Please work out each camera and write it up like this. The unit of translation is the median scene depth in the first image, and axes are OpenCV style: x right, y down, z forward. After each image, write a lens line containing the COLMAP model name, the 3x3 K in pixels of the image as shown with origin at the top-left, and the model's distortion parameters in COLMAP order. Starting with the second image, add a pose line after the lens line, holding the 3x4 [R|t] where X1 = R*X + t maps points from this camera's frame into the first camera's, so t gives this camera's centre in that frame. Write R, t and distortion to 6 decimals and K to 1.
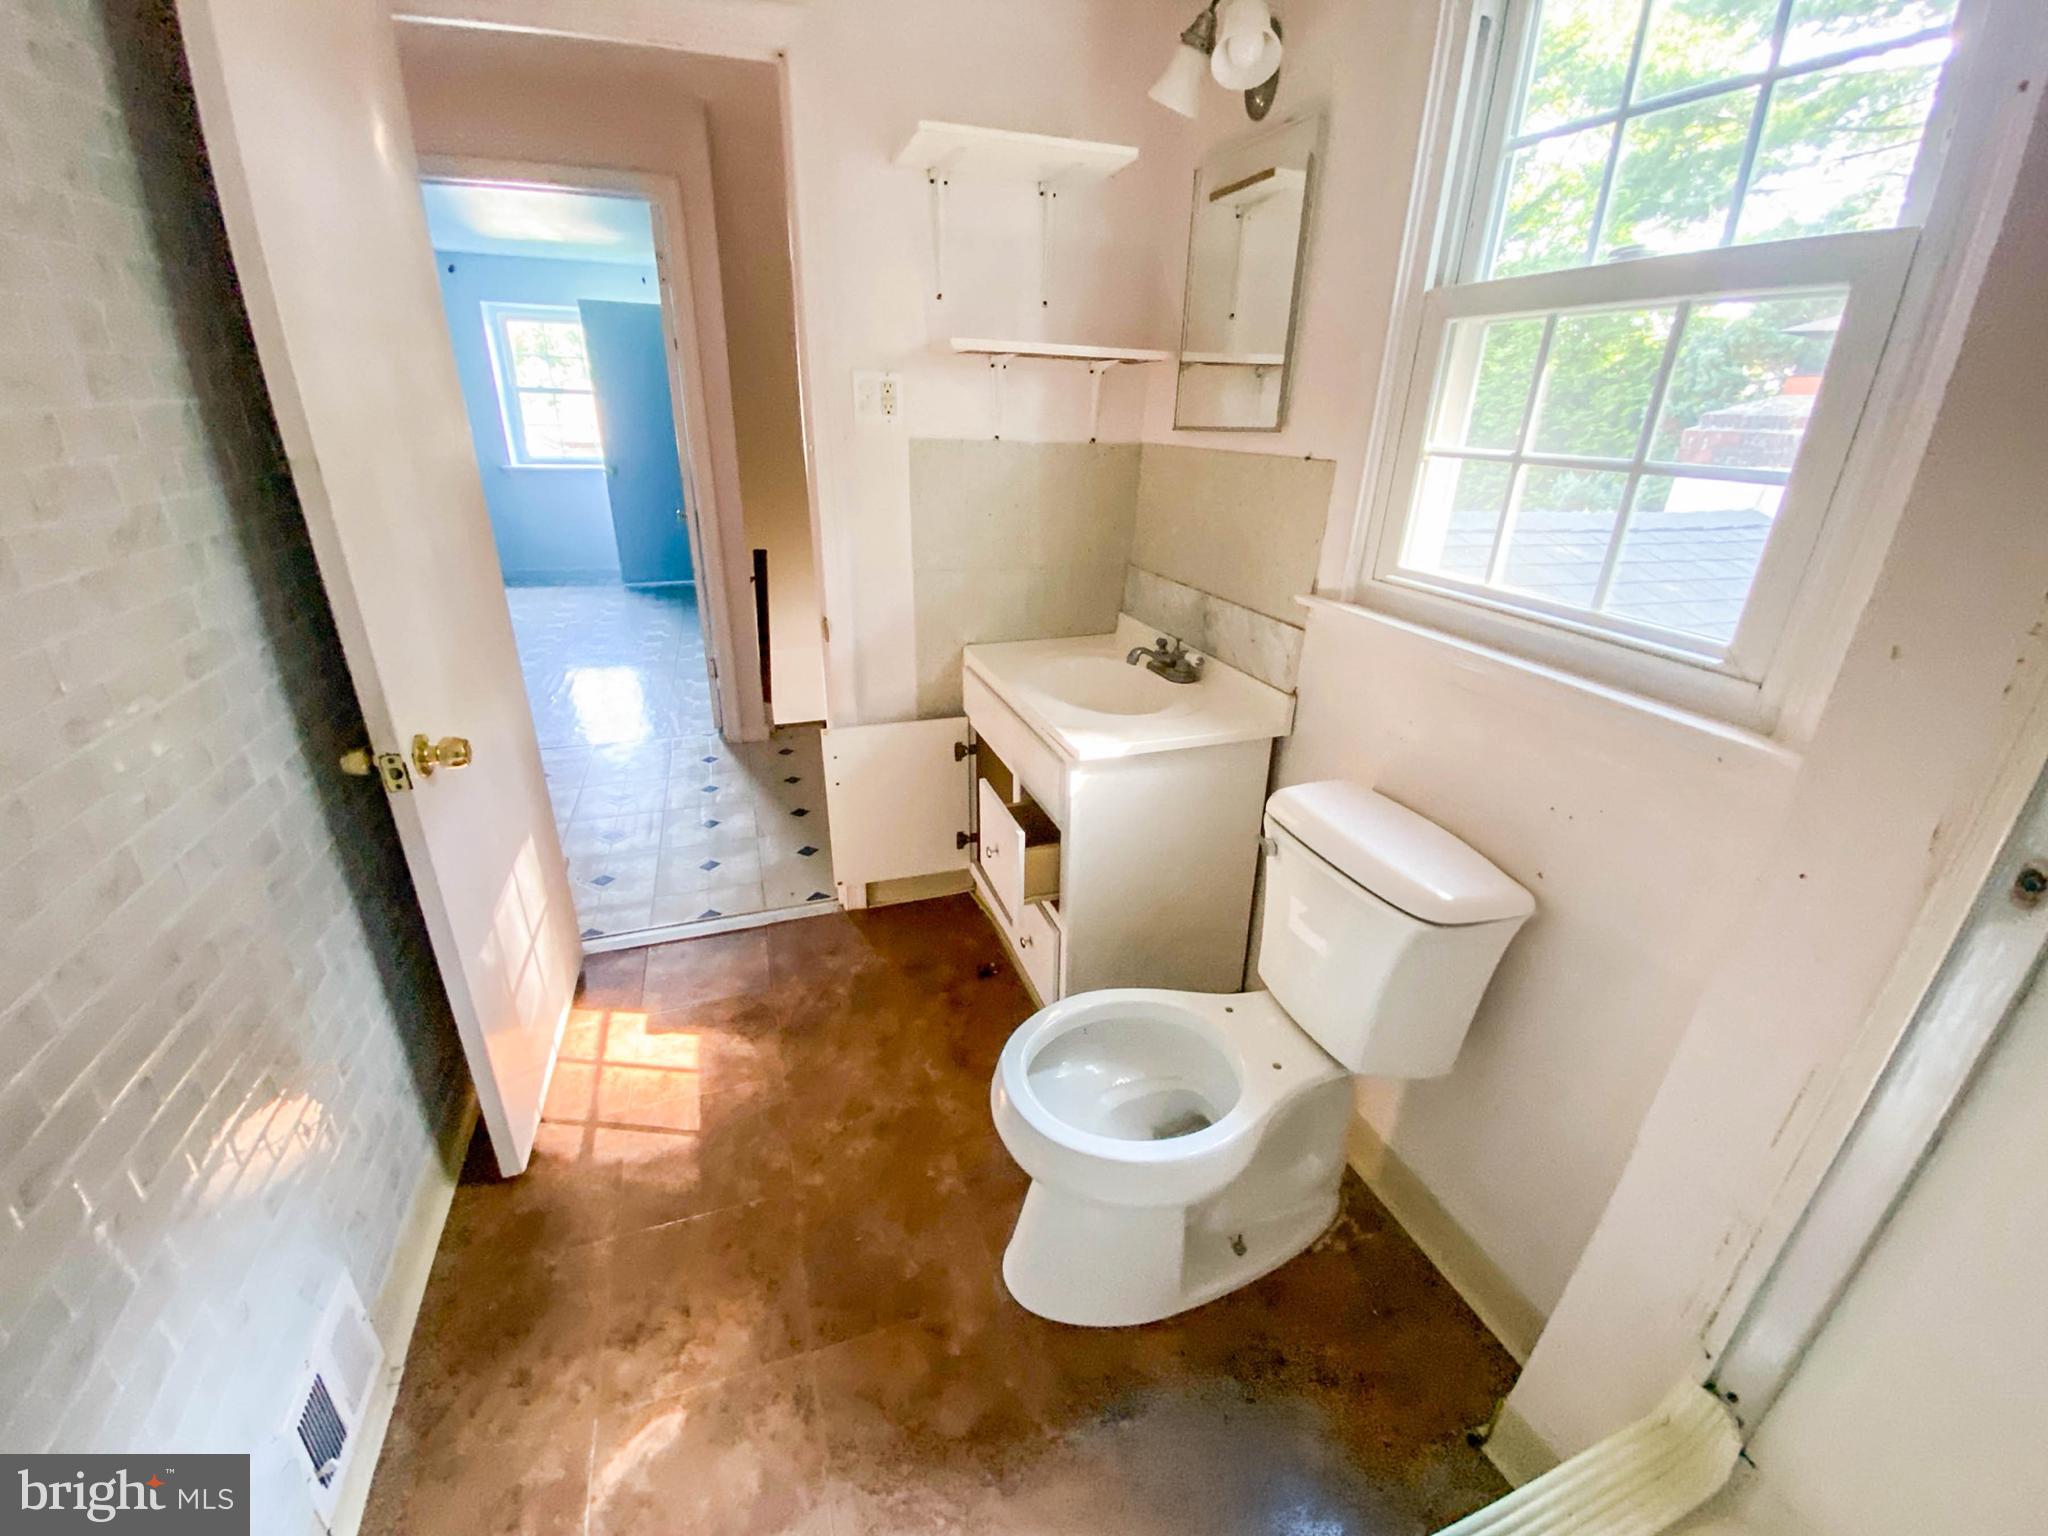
lens RADIAL K [[832.2, 0, 1036.1], [0, 832.2, 766.4], [0, 0, 1]] dist [-0.013568, -0.001525]
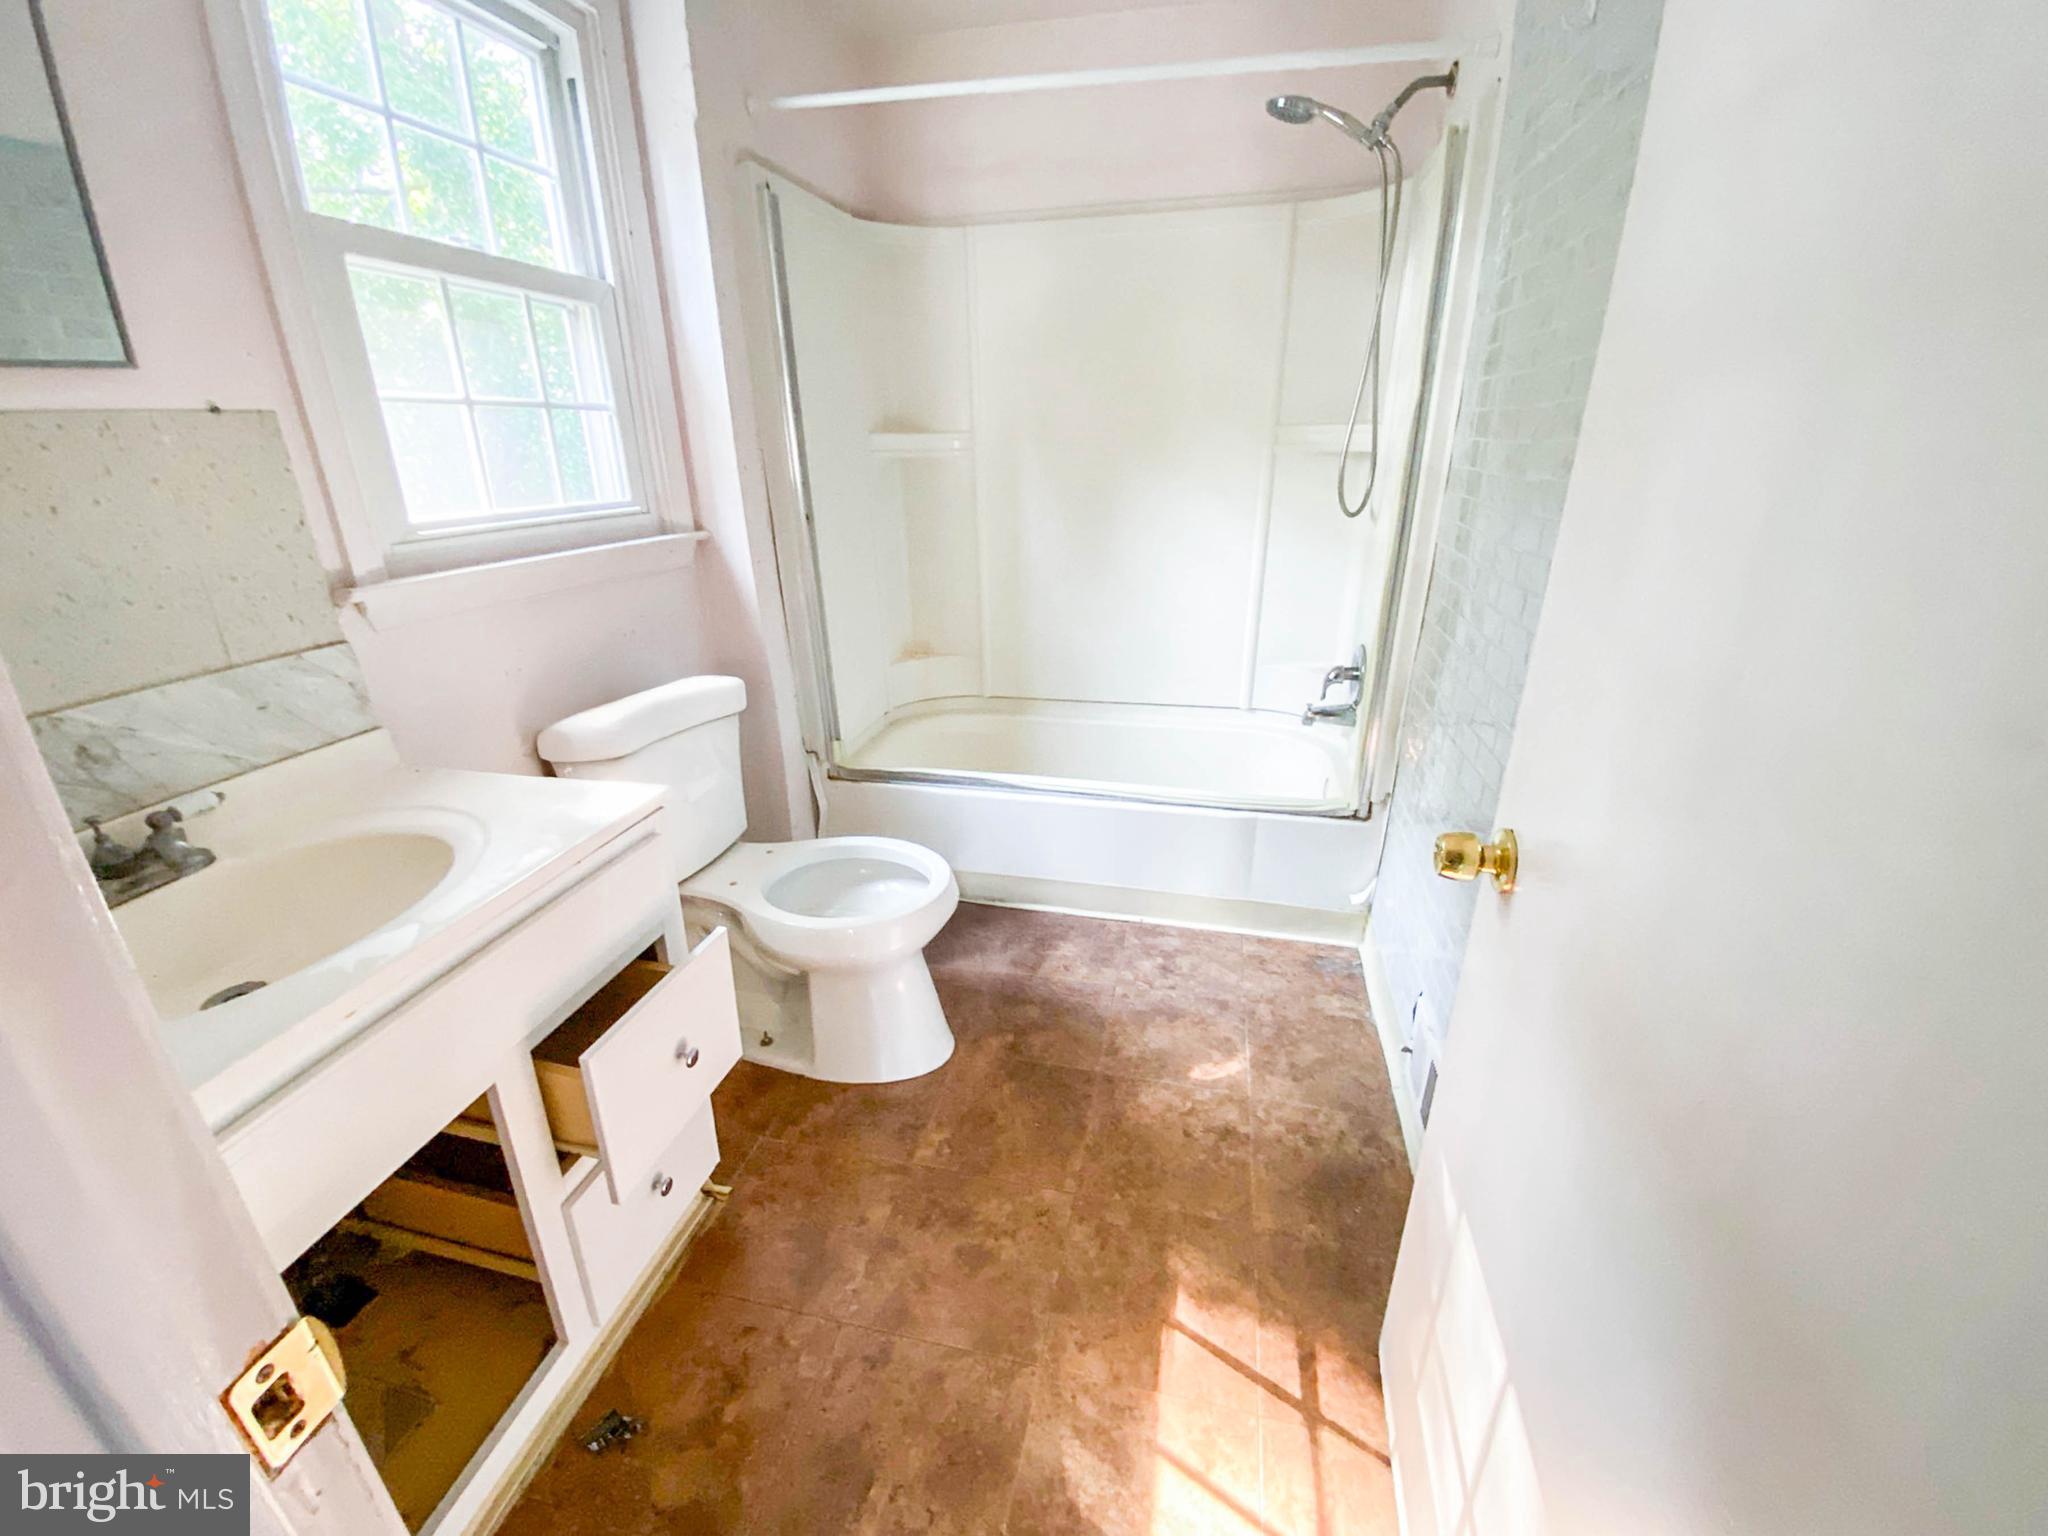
lens RADIAL K [[832.2, 0, 1037.0], [0, 832.2, 759.8], [0, 0, 1]] dist [-0.013568, -0.001525]
pose [[-0.851161, -0.207756, 0.482040, -0.639878], [0.192149, 0.731274, 0.654460, -0.497440], [-0.488471, 0.649674, -0.582512, 1.318045]]
